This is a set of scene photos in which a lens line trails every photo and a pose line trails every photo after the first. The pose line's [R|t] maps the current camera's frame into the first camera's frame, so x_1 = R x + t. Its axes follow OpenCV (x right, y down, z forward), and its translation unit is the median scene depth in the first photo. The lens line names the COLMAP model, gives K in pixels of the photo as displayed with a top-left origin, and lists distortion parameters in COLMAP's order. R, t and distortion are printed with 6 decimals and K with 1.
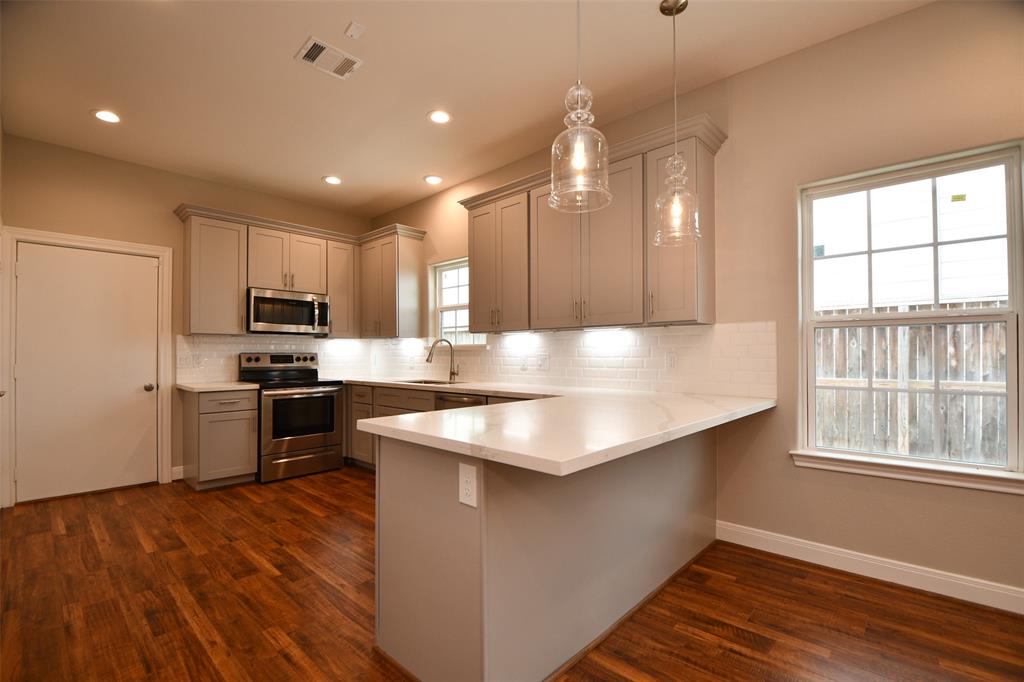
lens RADIAL K [[450.7, 0, 520.6], [0, 450.7, 348.4], [0, 0, 1]] dist [-0.006383, -0.005622]
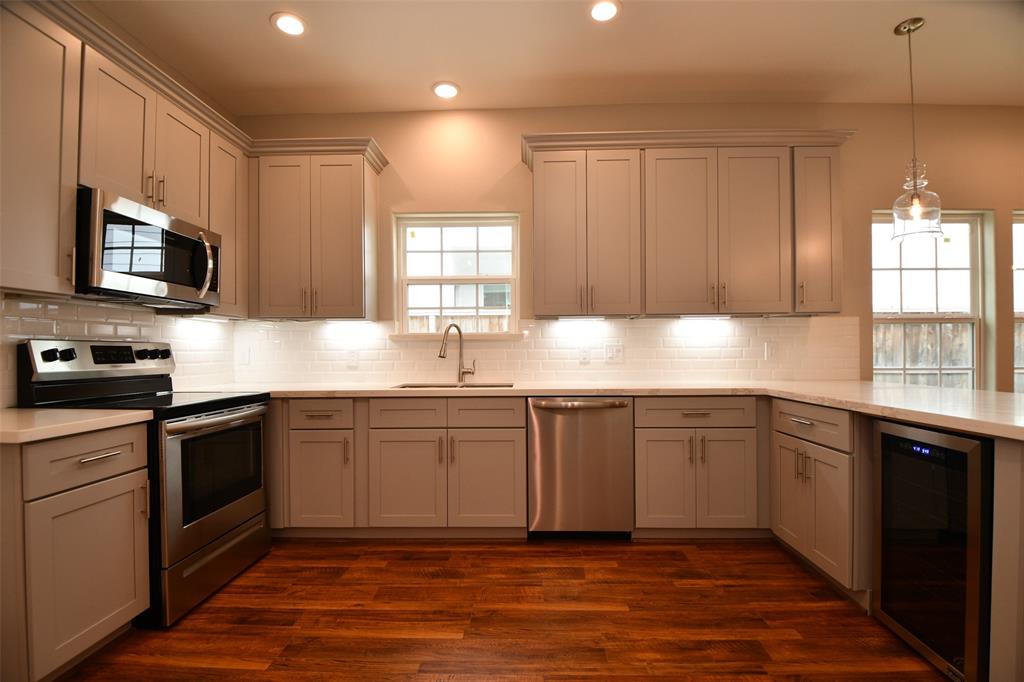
lens RADIAL K [[450.7, 0, 517.2], [0, 450.7, 350.2], [0, 0, 1]] dist [-0.006383, -0.005622]
pose [[0.760944, -0.001107, 0.648817, -0.578252], [-0.004306, 0.999968, 0.006756, 0.016262], [-0.648803, -0.007934, 0.760915, 0.421648]]
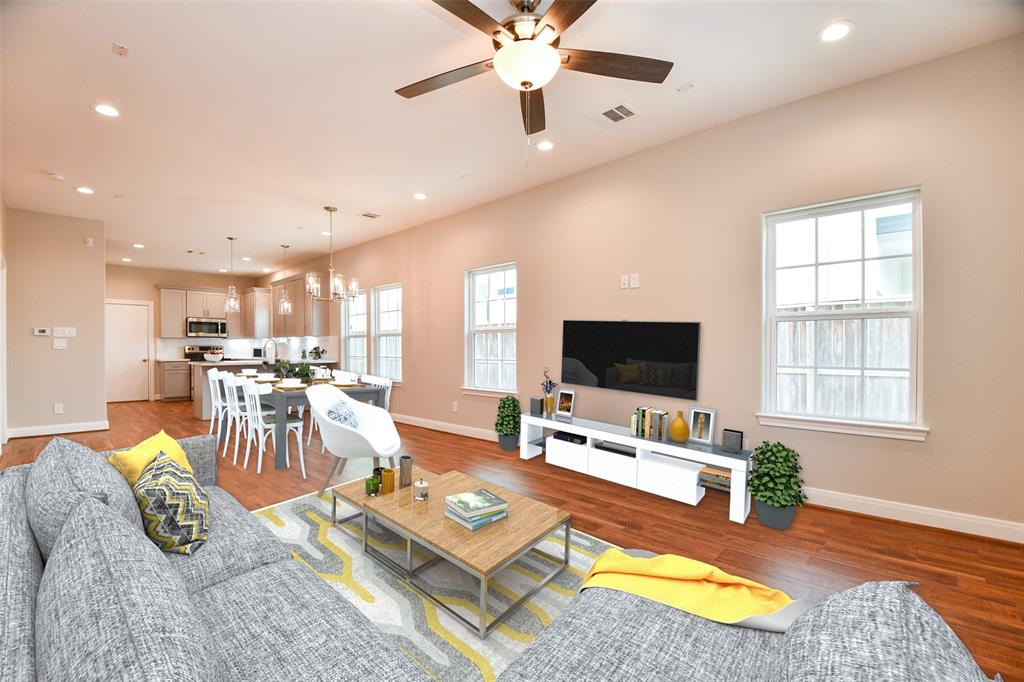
lens RADIAL K [[450.7, 0, 514.8], [0, 450.7, 348.8], [0, 0, 1]] dist [-0.006383, -0.005622]
pose [[0.999912, 0.001905, -0.013133, 1.129950], [-0.001639, 0.999795, 0.020192, -0.024377], [0.013168, -0.020169, 0.999710, -1.307779]]
